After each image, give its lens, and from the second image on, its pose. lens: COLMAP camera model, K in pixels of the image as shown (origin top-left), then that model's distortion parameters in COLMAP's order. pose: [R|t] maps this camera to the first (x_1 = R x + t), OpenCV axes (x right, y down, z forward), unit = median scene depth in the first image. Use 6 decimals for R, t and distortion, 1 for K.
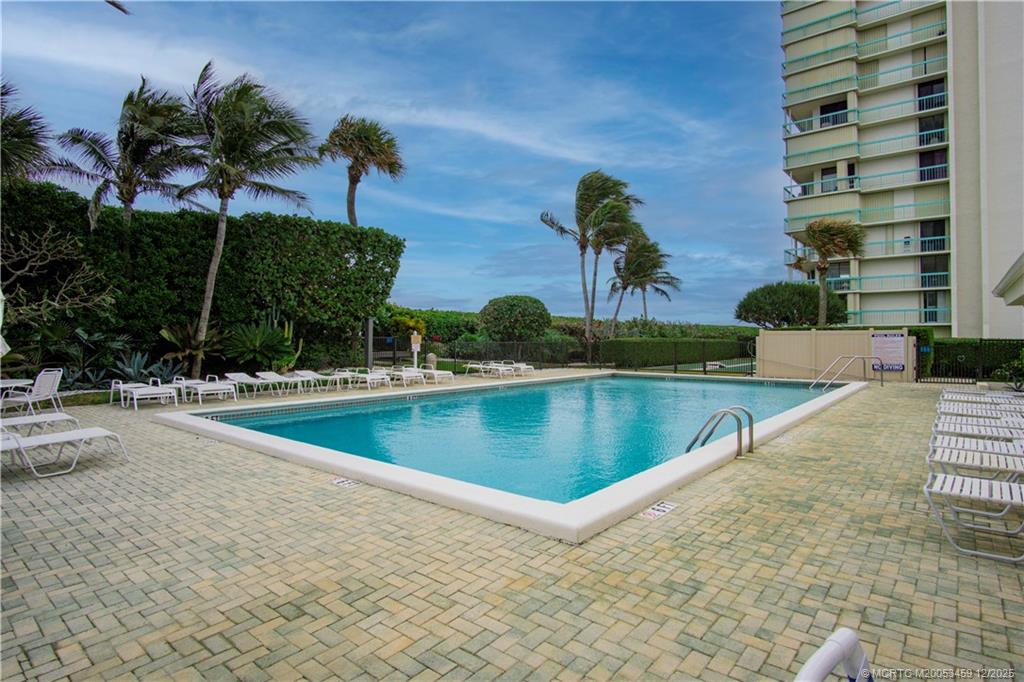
lens RADIAL K [[555.3, 0, 508.5], [0, 555.3, 340.5], [0, 0, 1]] dist [-0.036352, 0.010876]
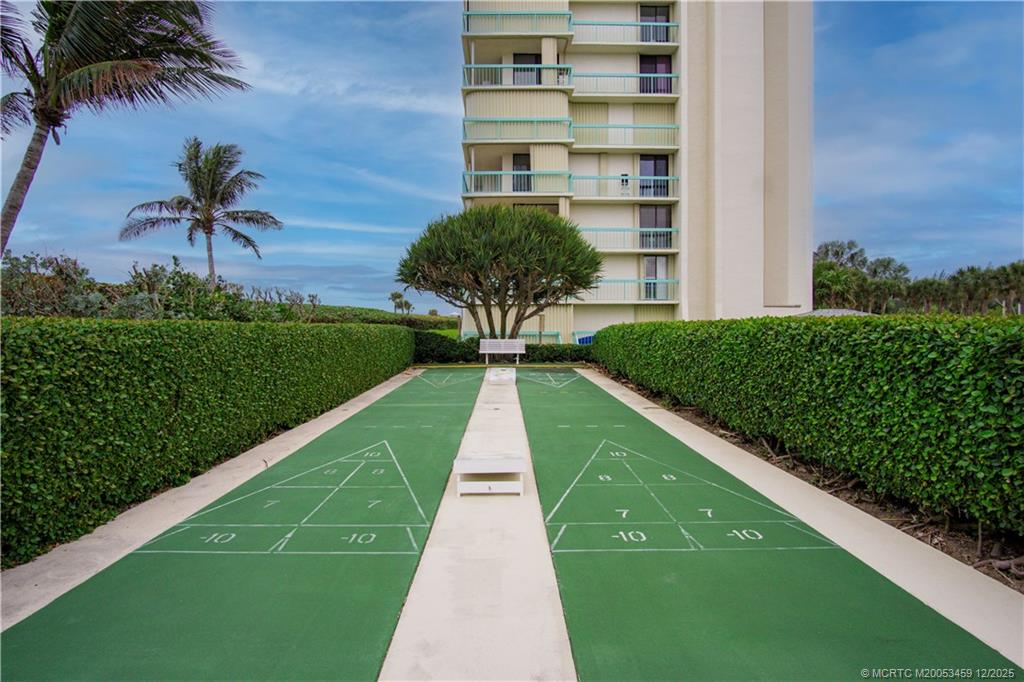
lens RADIAL K [[555.3, 0, 508.6], [0, 555.3, 336.7], [0, 0, 1]] dist [-0.036352, 0.010876]
pose [[0.766181, -0.016480, 0.642413, 0.171262], [0.002470, 0.999739, 0.022700, -0.001240], [-0.642620, -0.015806, 0.766022, 0.560294]]
